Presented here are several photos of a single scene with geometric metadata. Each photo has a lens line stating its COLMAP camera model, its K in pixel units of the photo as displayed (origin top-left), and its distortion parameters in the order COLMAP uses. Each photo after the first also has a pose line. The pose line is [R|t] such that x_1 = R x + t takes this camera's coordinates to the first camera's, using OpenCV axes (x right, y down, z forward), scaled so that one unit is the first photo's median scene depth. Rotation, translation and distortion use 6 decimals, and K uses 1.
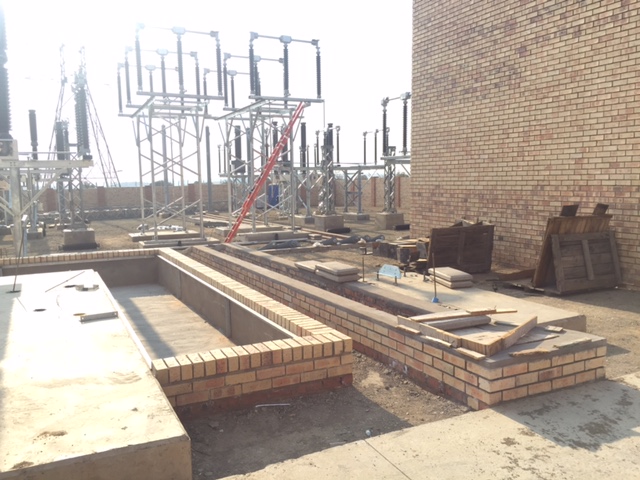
lens RADIAL K [[554.8, 0, 321.2], [0, 554.8, 224.9], [0, 0, 1]] dist [0.092306, -0.009433]
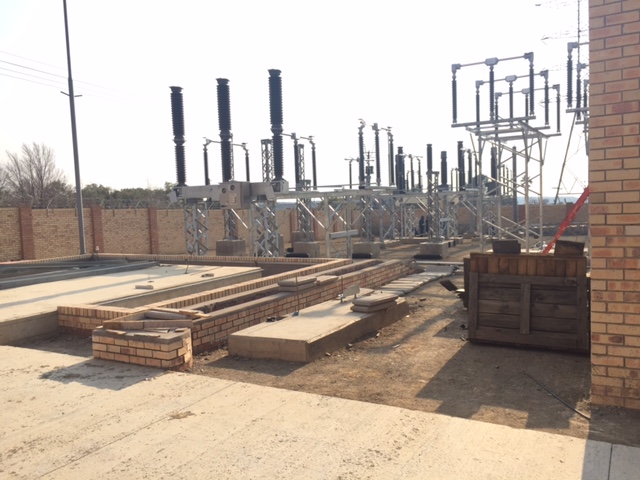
lens RADIAL K [[546.8, 0, 320.0], [0, 546.8, 240.0], [0, 0, 1]] dist [0.013181, -0.014868]
pose [[0.565666, 0.056473, -0.822698, 0.946061], [-0.052423, 0.998097, 0.032468, -0.045855], [0.822966, 0.024762, 0.567550, 0.318176]]
